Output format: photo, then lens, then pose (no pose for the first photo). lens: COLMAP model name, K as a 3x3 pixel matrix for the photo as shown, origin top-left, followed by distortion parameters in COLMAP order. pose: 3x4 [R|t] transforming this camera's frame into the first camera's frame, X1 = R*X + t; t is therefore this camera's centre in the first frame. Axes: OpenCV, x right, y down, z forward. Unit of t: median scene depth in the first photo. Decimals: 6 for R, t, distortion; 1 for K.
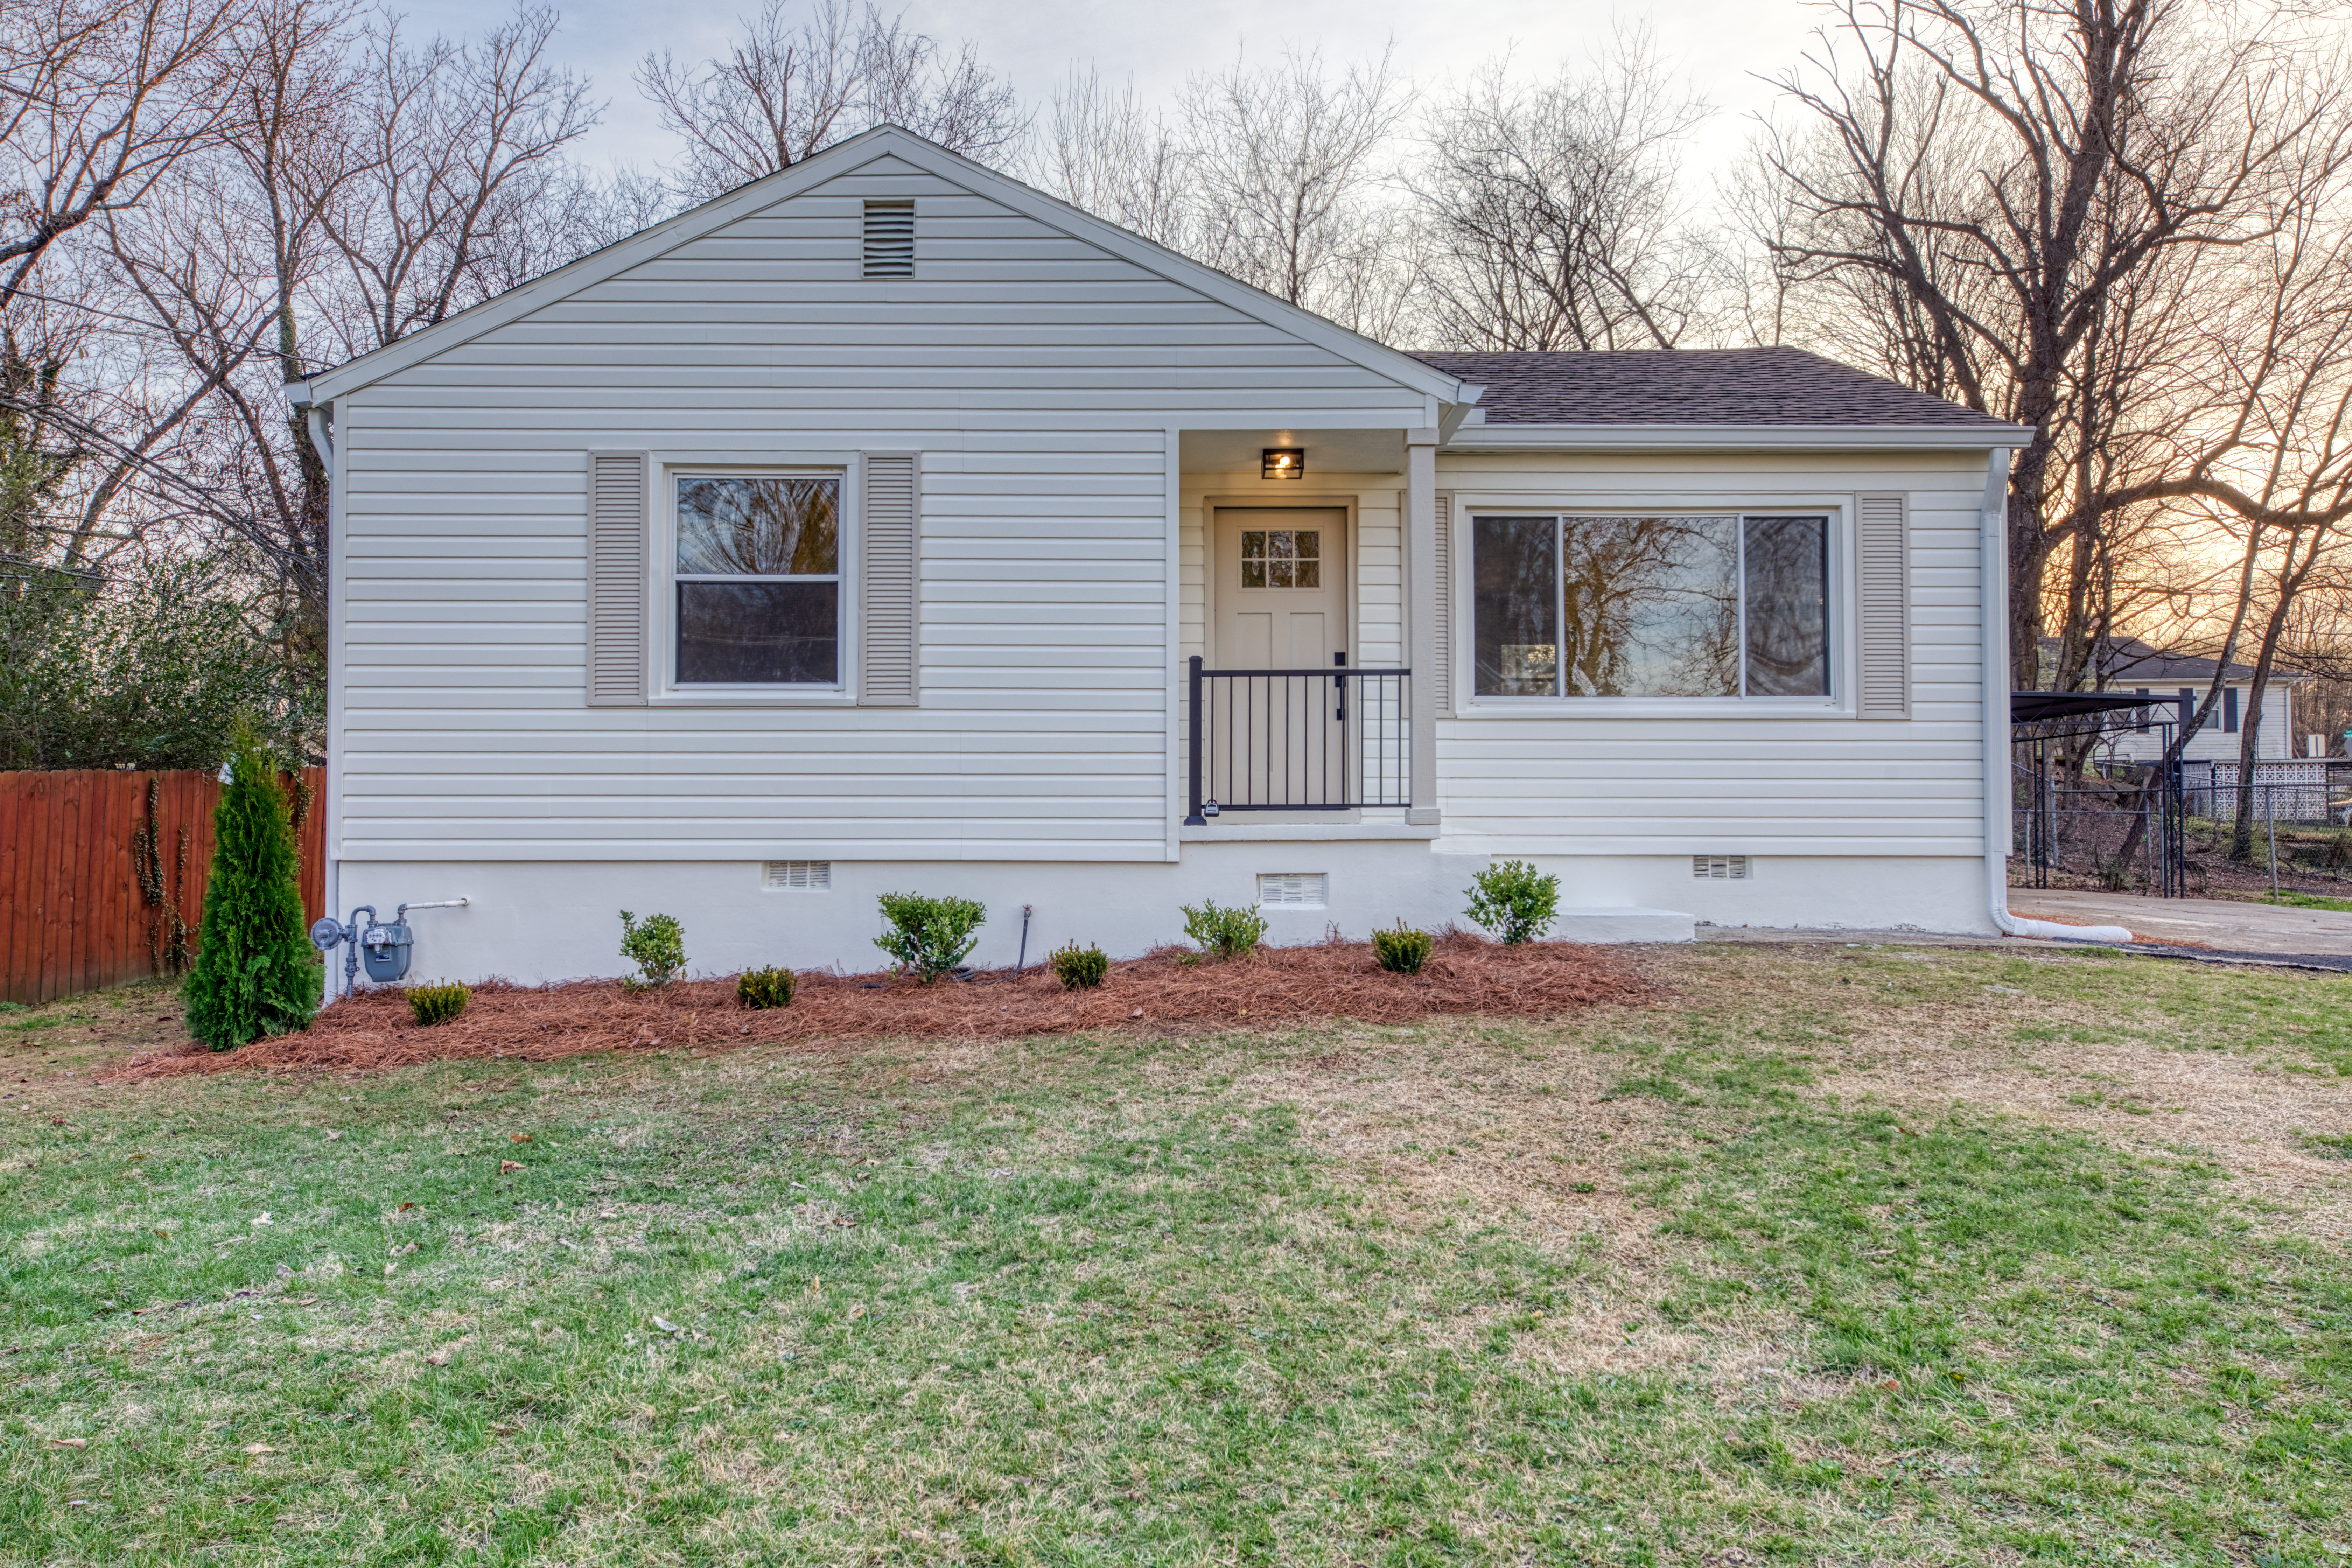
lens RADIAL K [[1595.5, 0, 1175.1], [0, 1595.5, 770.7], [0, 0, 1]] dist [-0.031570, 0.003360]
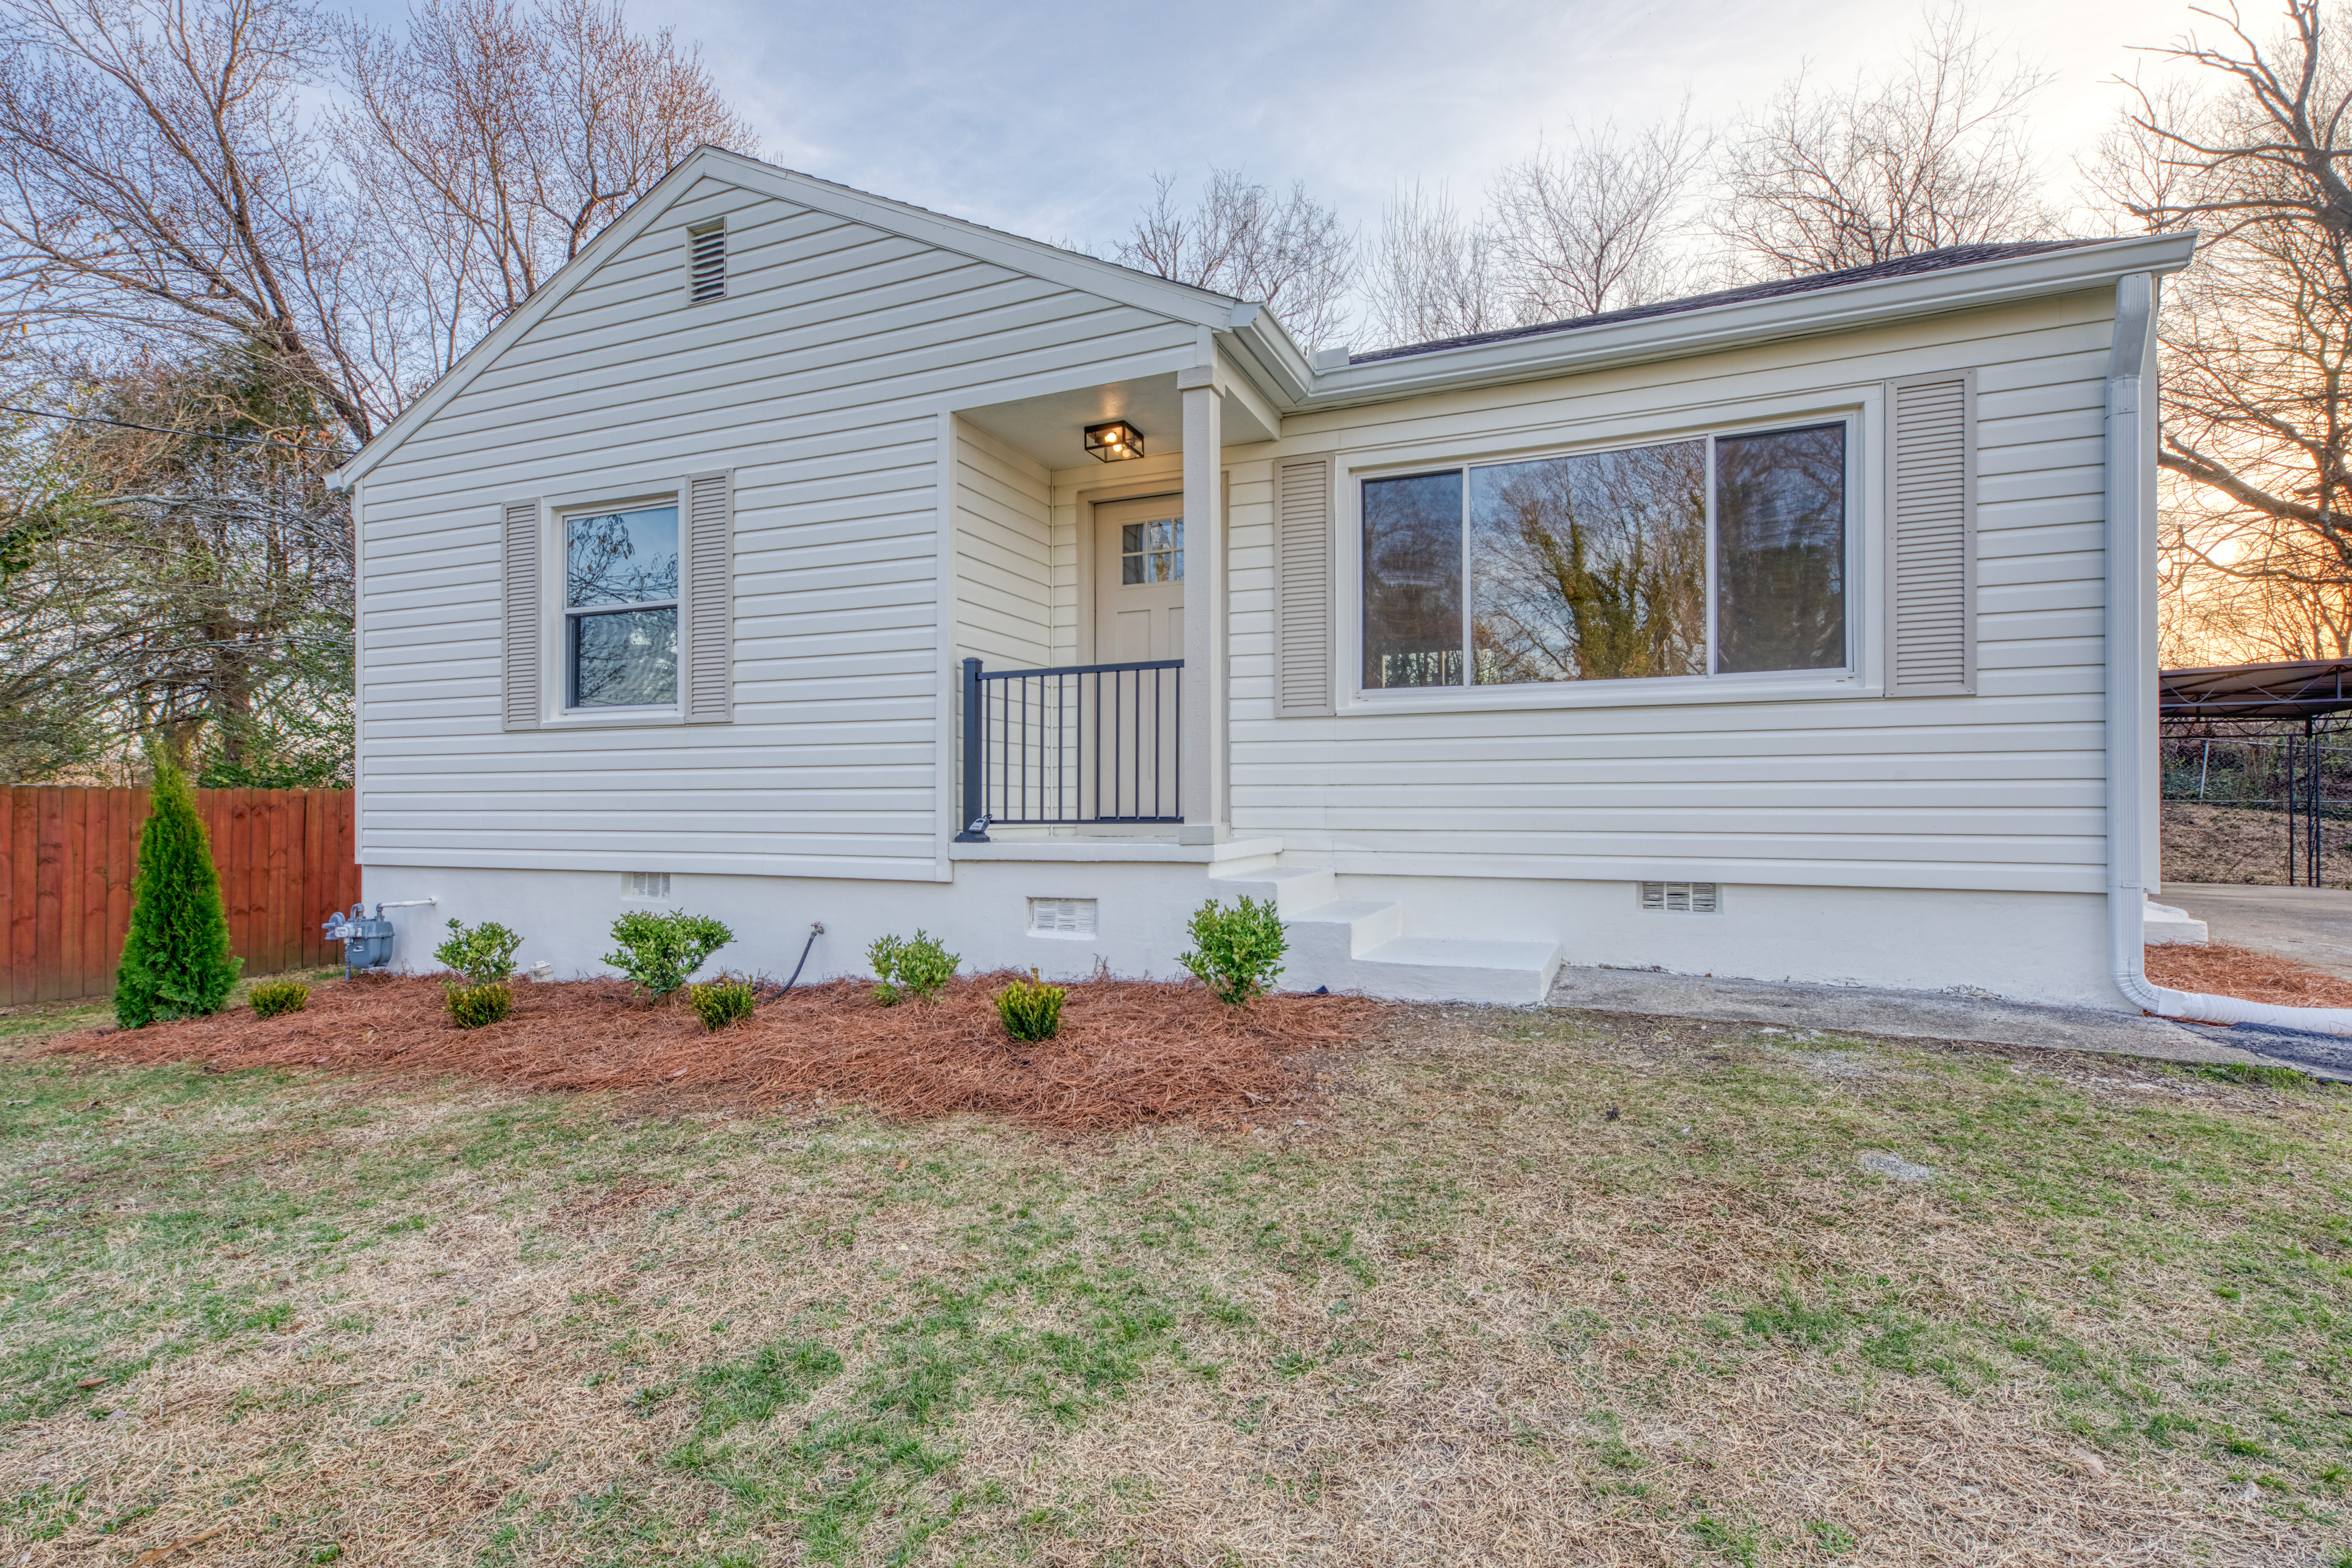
lens RADIAL K [[1141.2, 0, 1163.0], [0, 1141.2, 795.0], [0, 0, 1]] dist [0.001964, -0.004427]
pose [[0.916672, -0.007330, -0.399574, 0.374845], [0.014547, 0.999781, 0.015032, -0.001095], [0.399376, -0.019592, 0.916578, 0.441046]]
